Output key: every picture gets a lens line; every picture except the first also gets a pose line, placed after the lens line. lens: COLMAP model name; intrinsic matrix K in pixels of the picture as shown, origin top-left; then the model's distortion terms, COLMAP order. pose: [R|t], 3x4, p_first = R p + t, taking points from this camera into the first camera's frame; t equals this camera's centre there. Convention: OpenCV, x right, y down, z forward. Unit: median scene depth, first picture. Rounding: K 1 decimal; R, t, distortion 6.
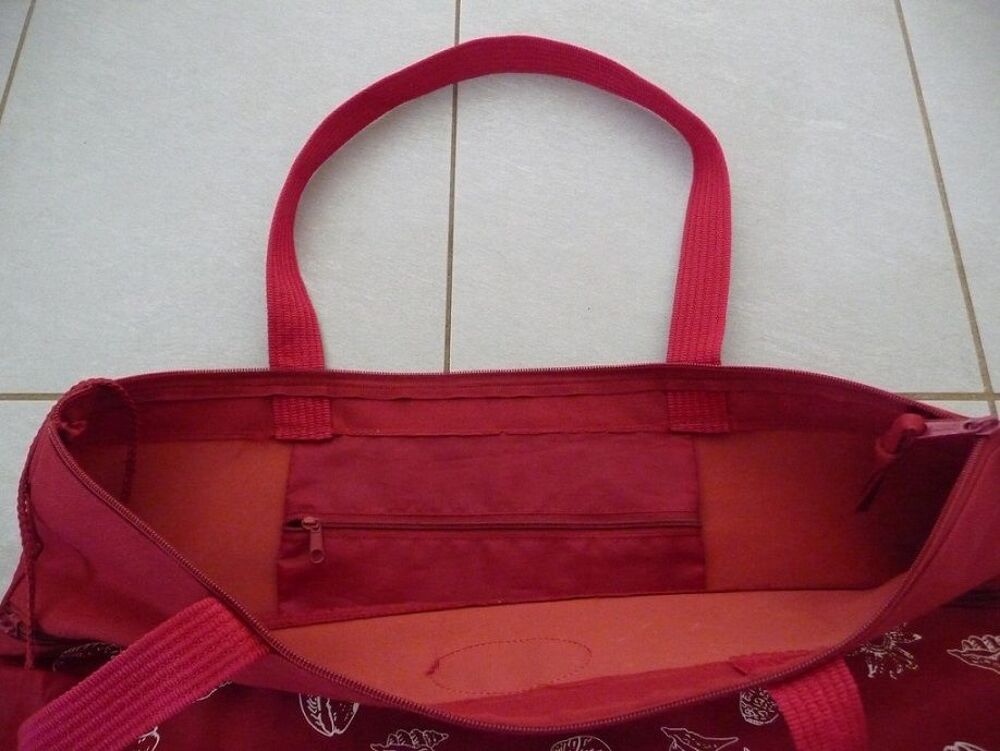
lens RADIAL K [[781.7, 0, 500.0], [0, 781.7, 375.5], [0, 0, 1]] dist [-0.000433, -0.002217]
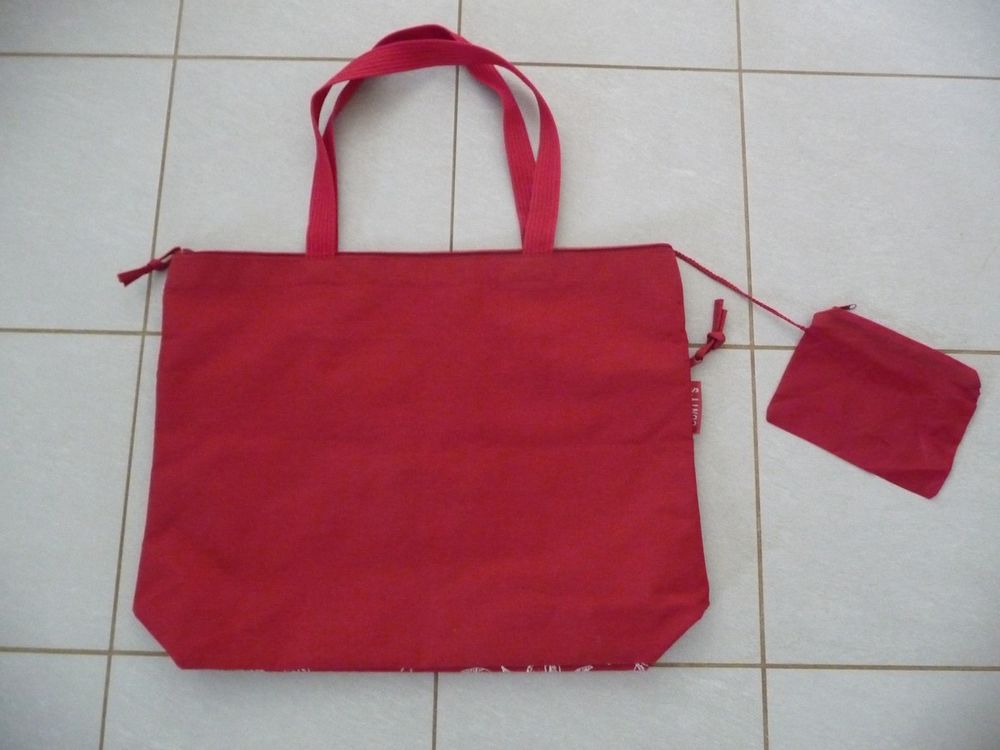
lens RADIAL K [[781.7, 0, 500.0], [0, 781.7, 375.0], [0, 0, 1]] dist [-0.000433, -0.002217]
pose [[0.999813, 0.018349, -0.006164, 0.054622], [-0.016646, 0.977552, 0.210036, -0.242816], [0.009879, -0.209894, 0.977674, -0.671590]]
